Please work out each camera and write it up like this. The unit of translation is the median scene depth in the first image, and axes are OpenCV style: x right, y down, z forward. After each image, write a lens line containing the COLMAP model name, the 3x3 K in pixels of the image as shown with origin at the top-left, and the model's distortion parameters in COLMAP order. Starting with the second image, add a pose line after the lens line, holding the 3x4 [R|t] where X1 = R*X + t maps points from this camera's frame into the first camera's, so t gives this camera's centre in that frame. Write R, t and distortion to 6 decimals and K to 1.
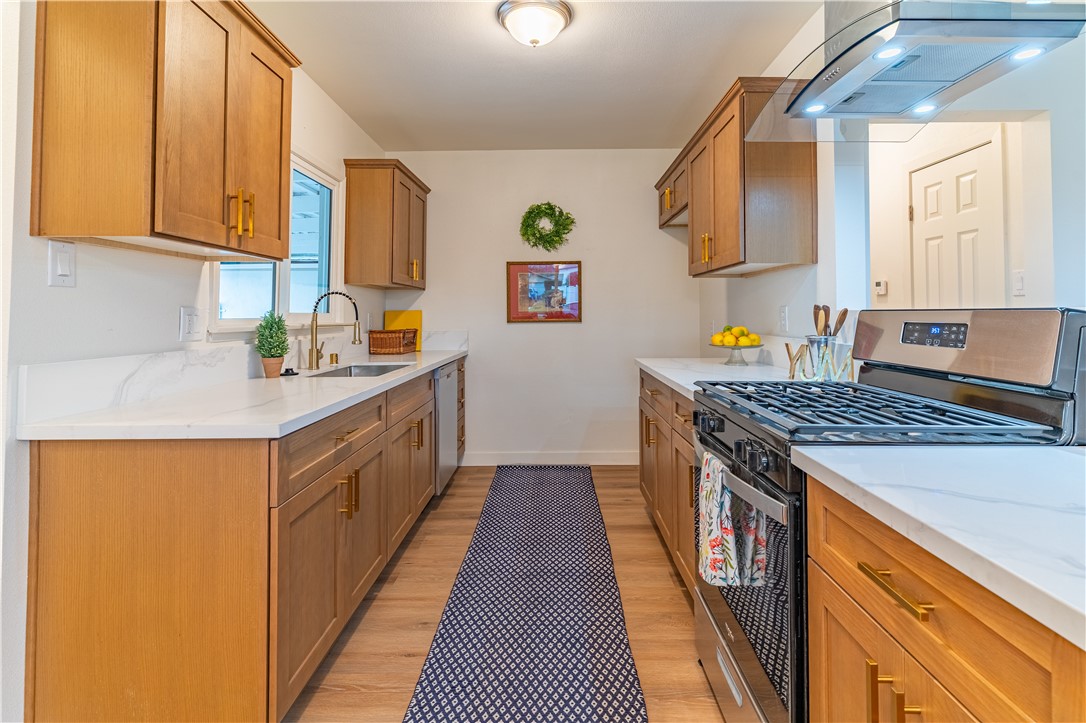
lens RADIAL K [[532.2, 0, 544.2], [0, 532.2, 309.5], [0, 0, 1]] dist [-0.002682, -0.000009]
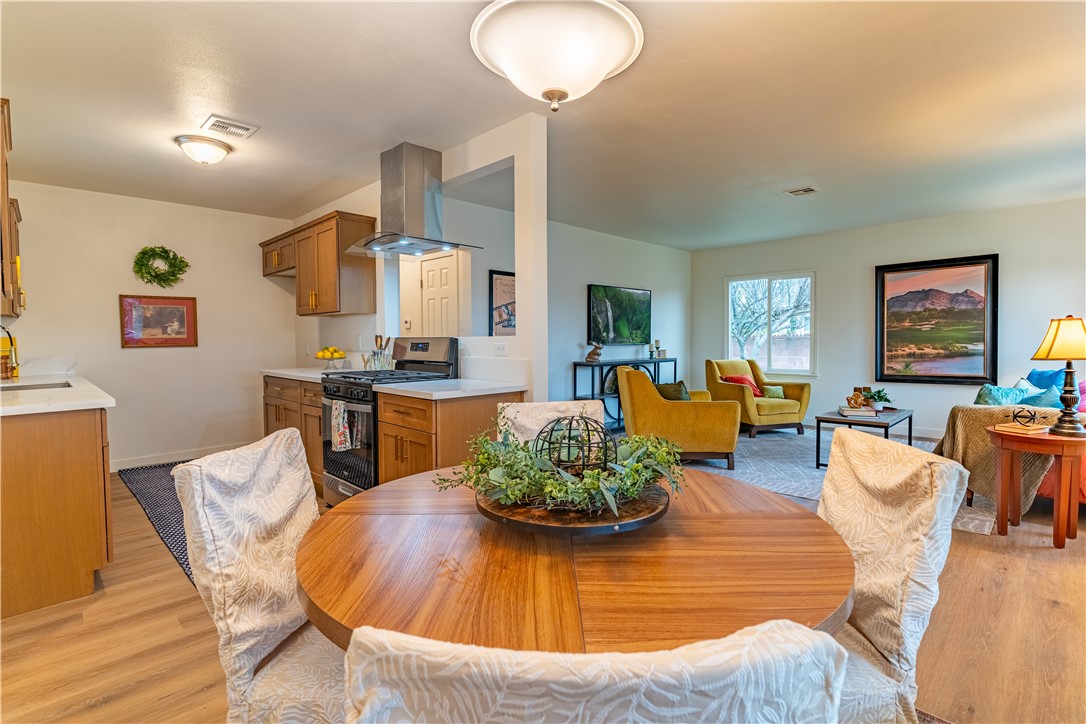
lens RADIAL K [[515.9, 0, 542.1], [0, 515.9, 342.1], [0, 0, 1]] dist [-0.000453, 0.000132]
pose [[0.693906, -0.007555, 0.720026, -0.407182], [-0.002208, 0.999918, 0.012620, -0.006580], [-0.720062, -0.010347, 0.693832, -0.716530]]
